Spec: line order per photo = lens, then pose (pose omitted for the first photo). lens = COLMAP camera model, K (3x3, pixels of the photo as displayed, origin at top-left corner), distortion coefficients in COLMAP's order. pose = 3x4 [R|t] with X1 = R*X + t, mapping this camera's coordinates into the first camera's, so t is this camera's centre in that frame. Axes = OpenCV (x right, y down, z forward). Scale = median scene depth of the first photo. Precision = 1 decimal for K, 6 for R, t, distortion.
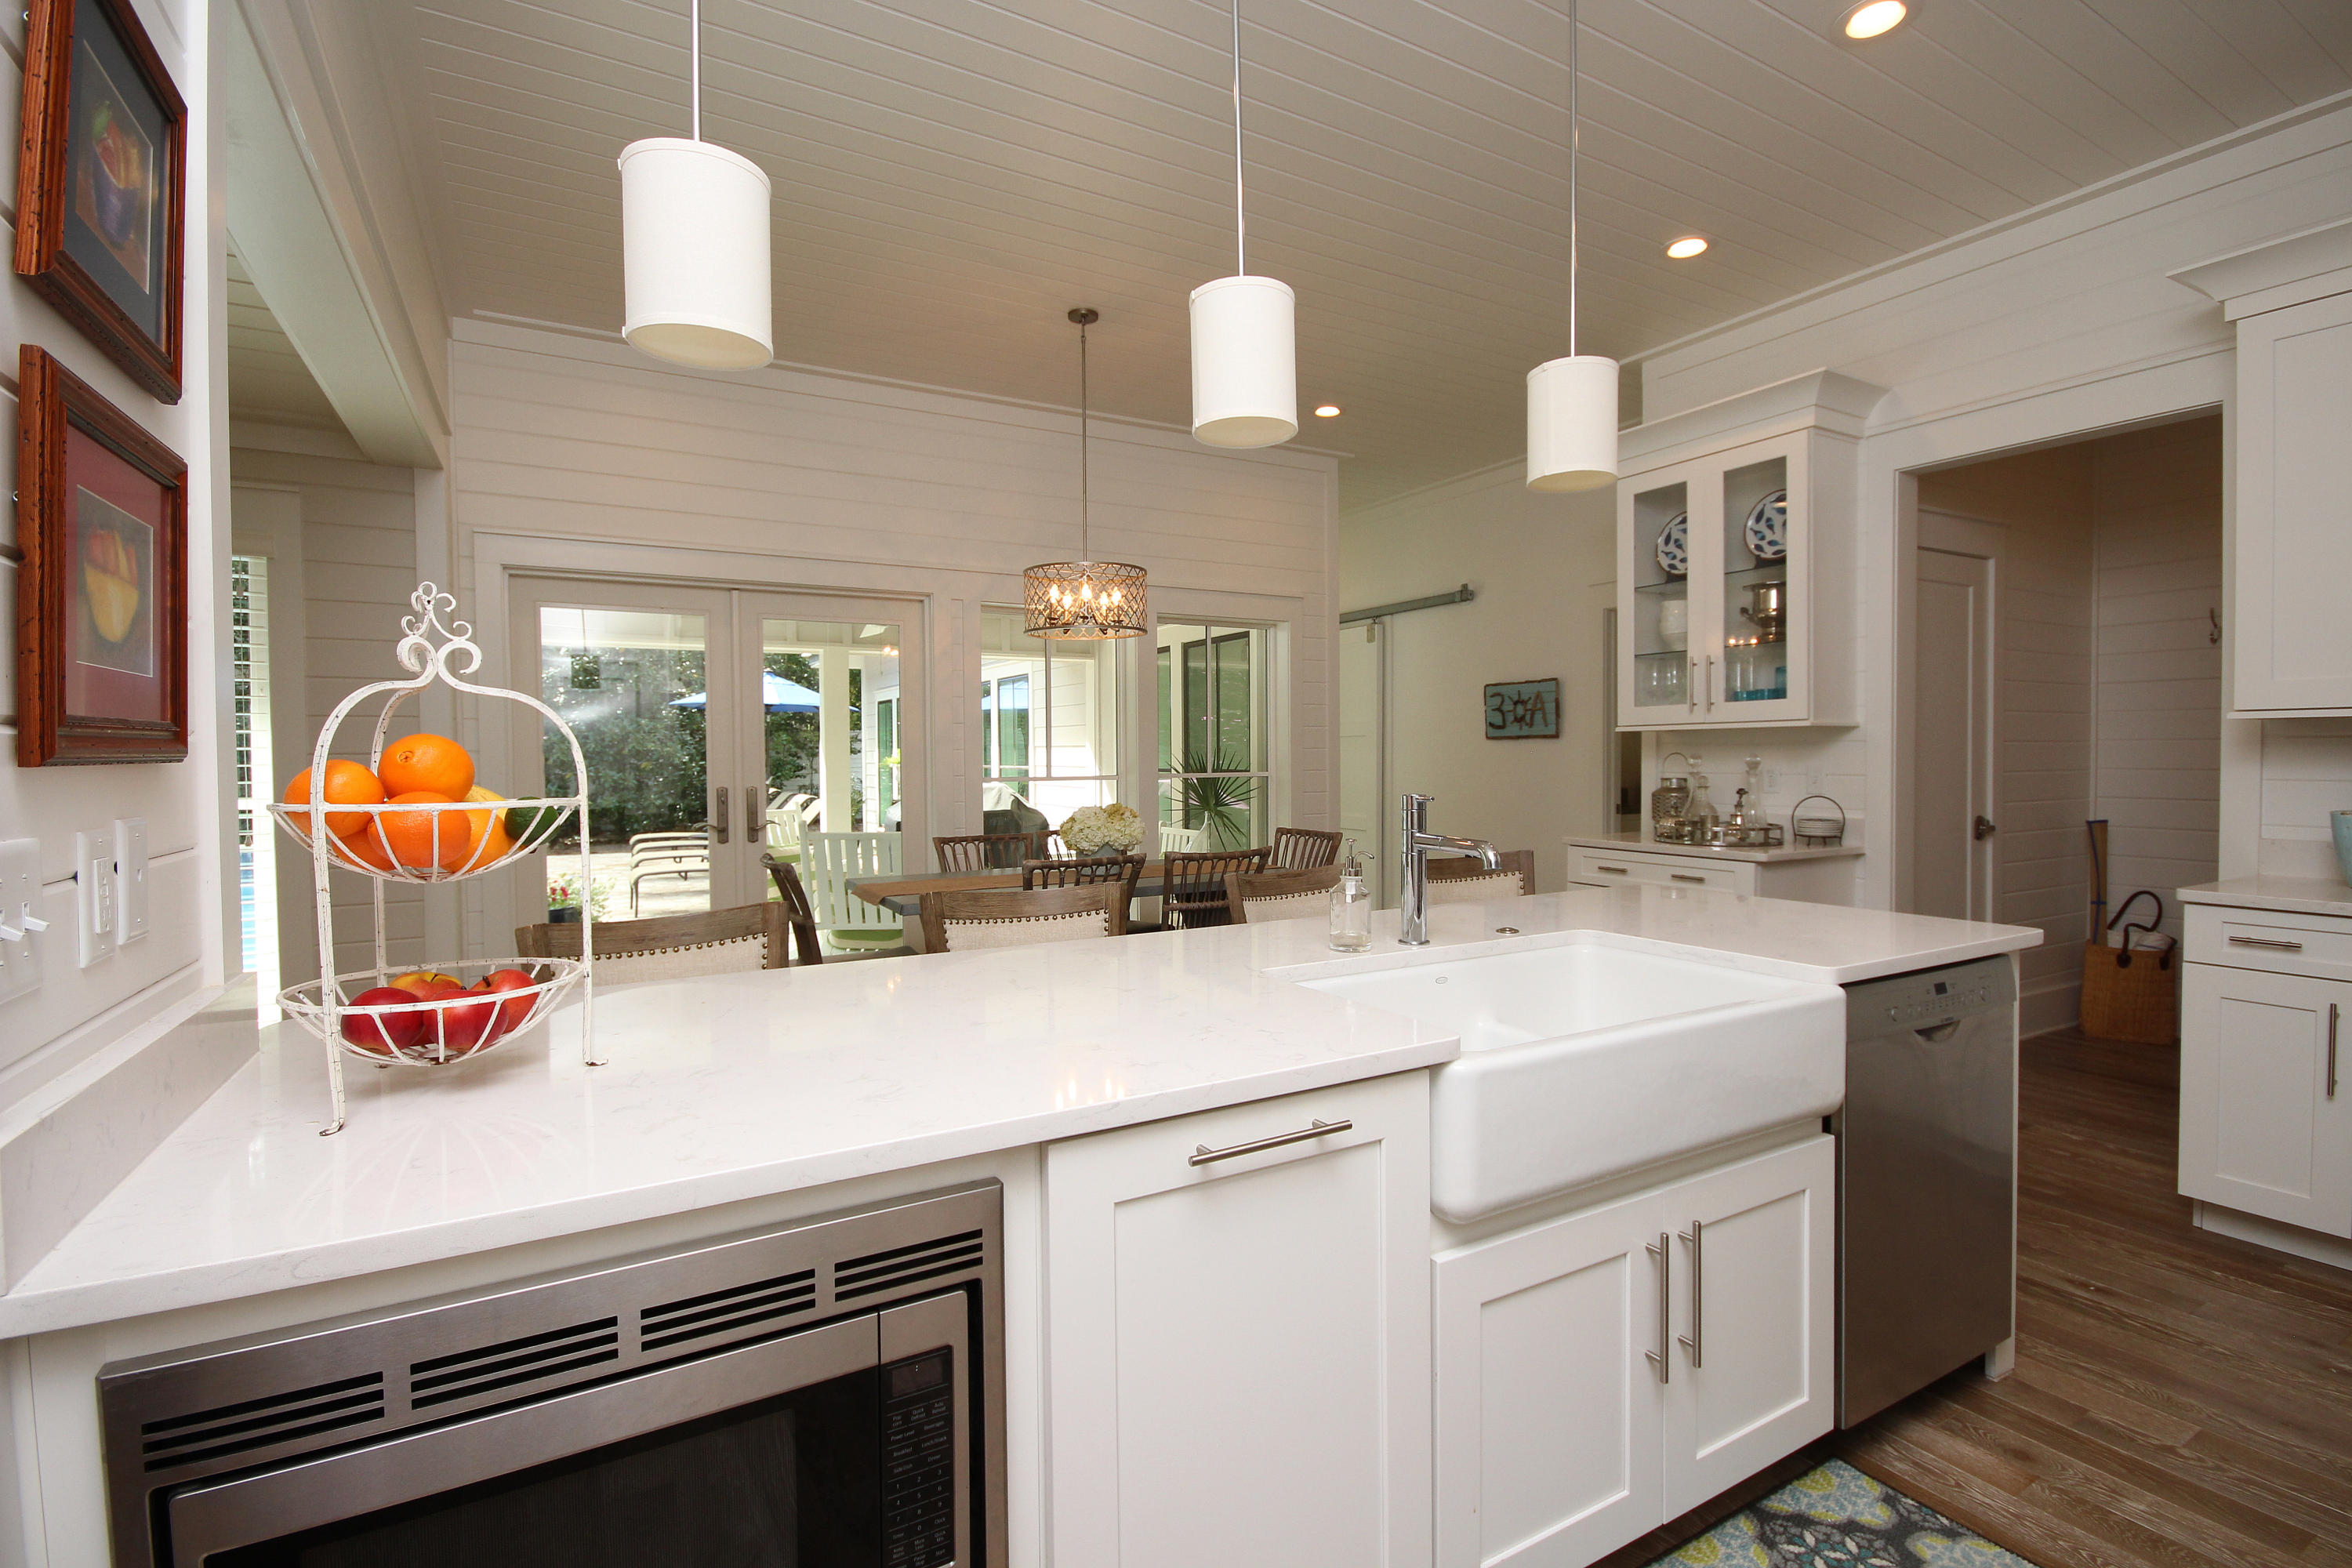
lens RADIAL K [[1083.8, 0, 1176.0], [0, 1083.8, 784.0], [0, 0, 1]] dist [-0.001229, -0.000181]
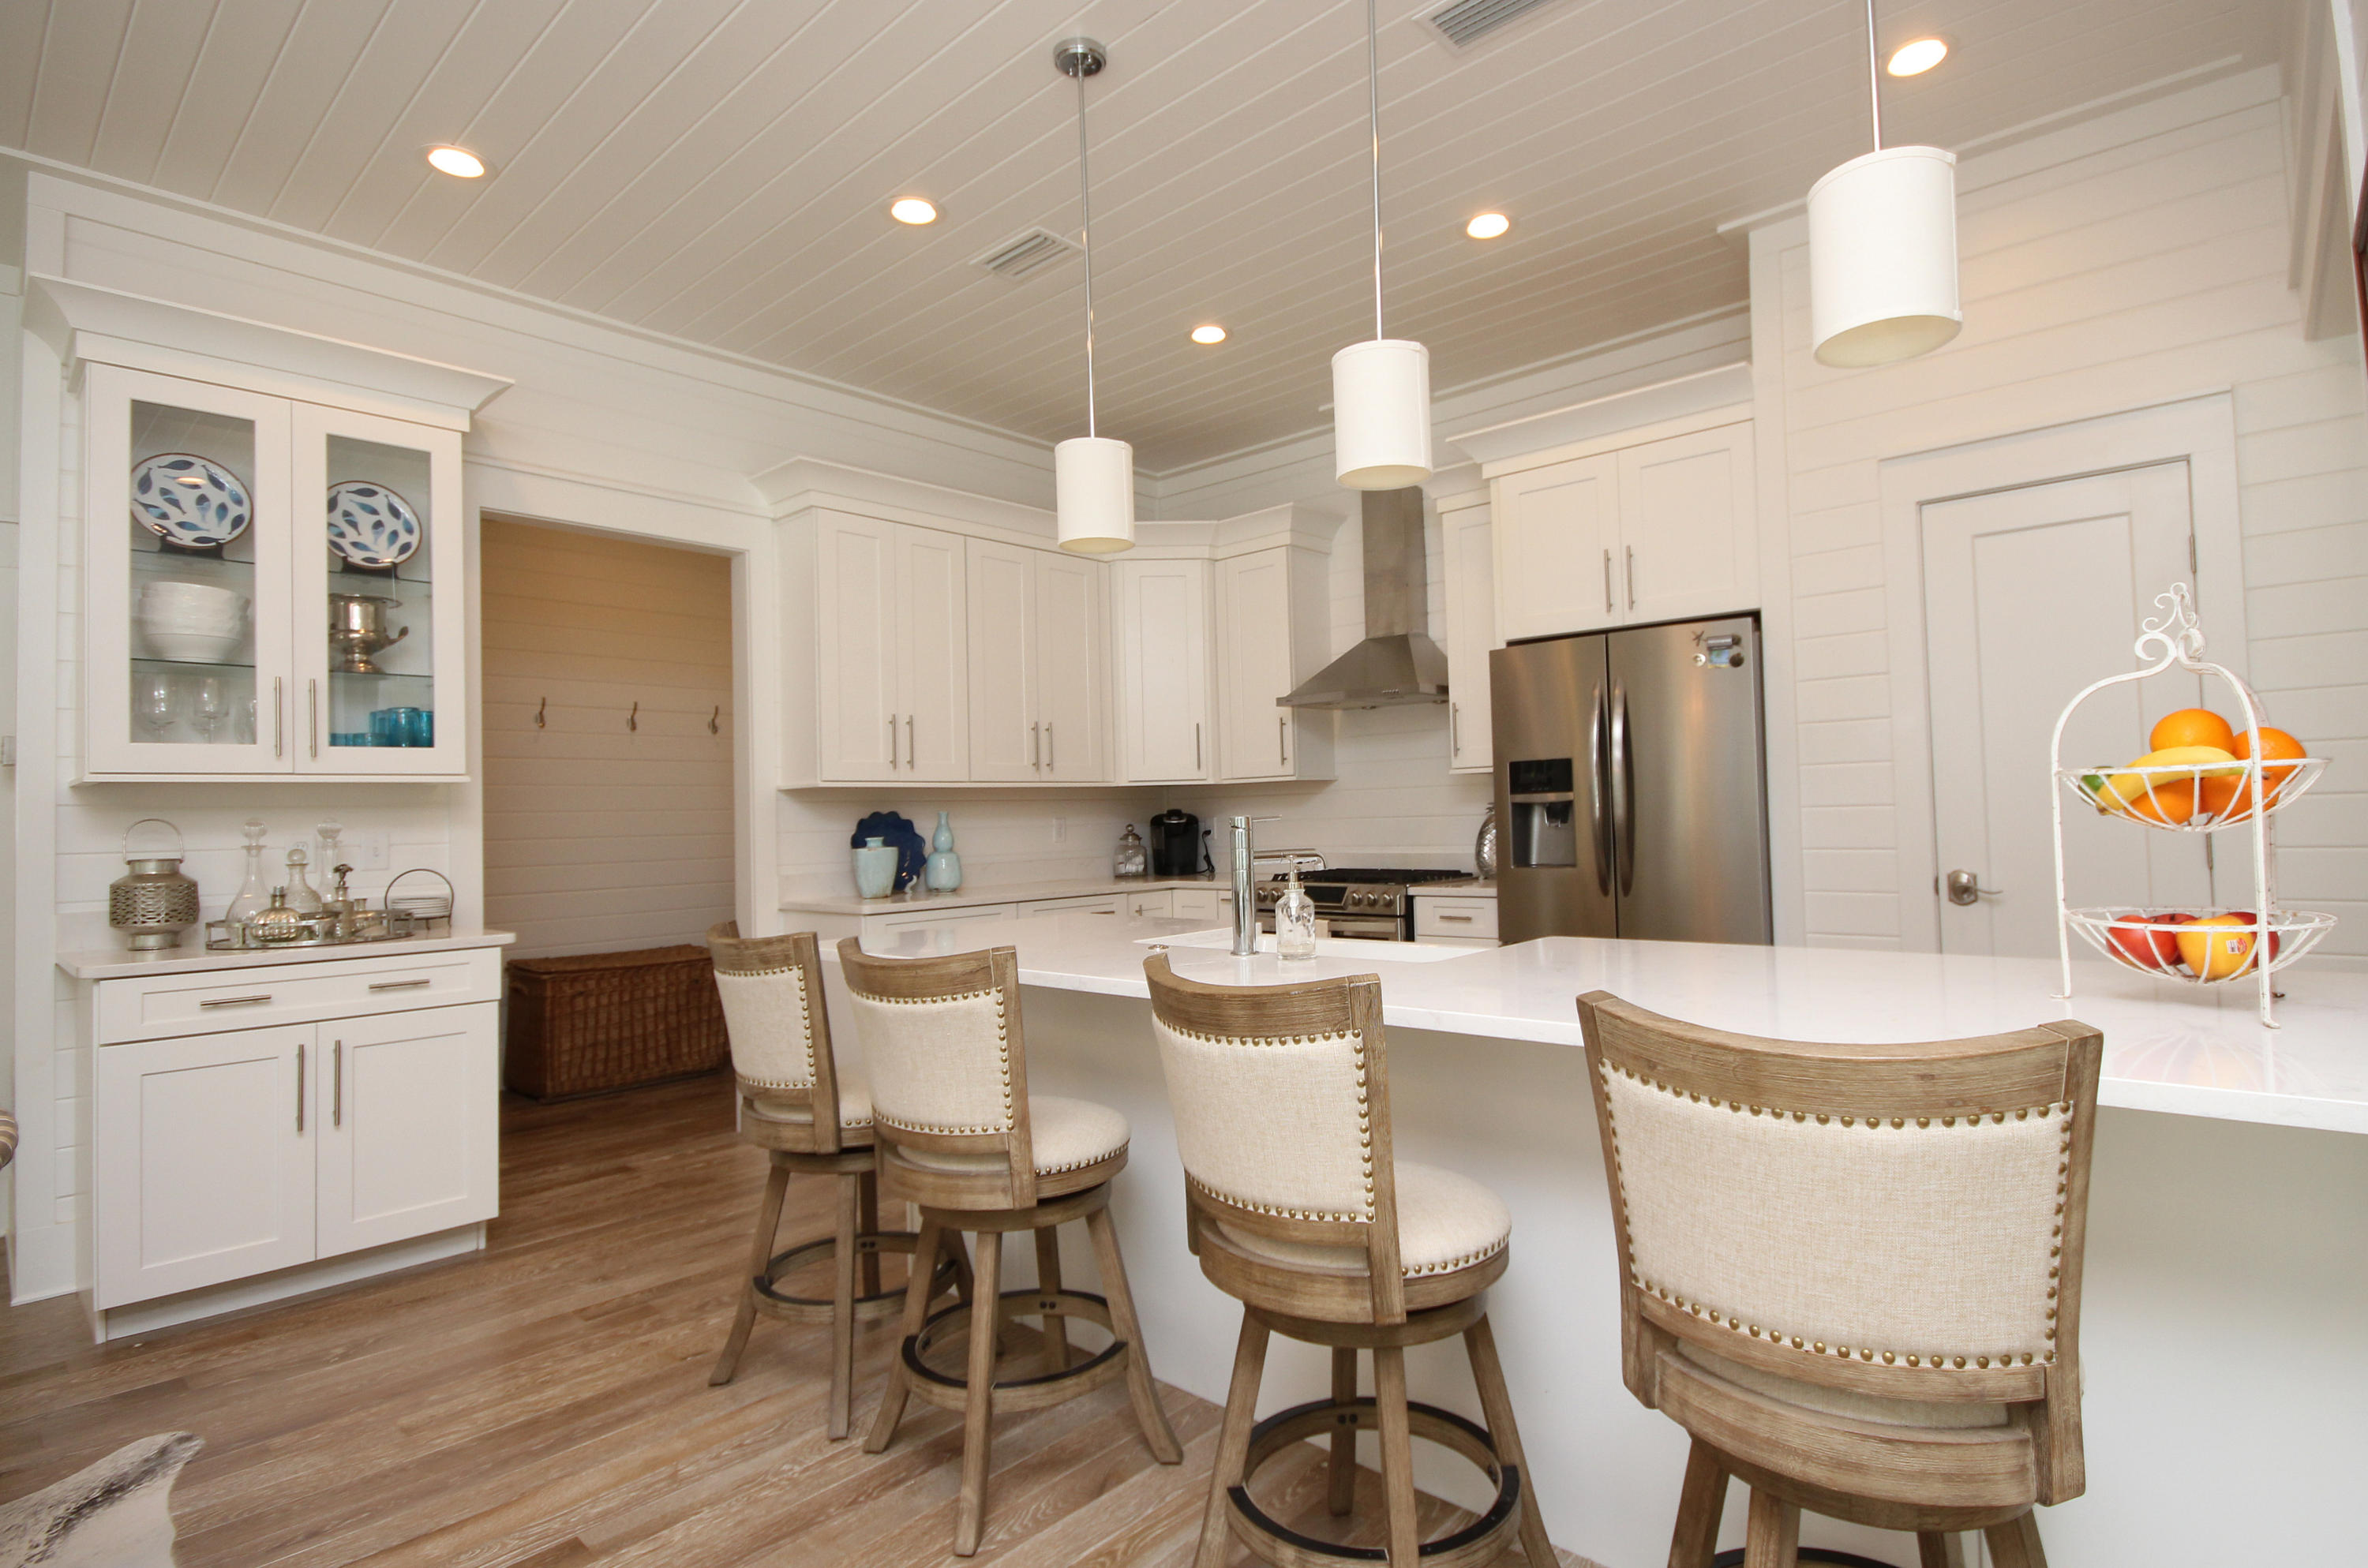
lens RADIAL K [[1109.5, 0, 1184.0], [0, 1109.5, 784.0], [0, 0, 1]] dist [-0.001610, -0.000275]
pose [[-0.255602, 0.020133, 0.966573, -0.355372], [0.033052, 0.999381, -0.012076, -0.024067], [-0.966217, 0.028860, -0.256109, 0.635862]]
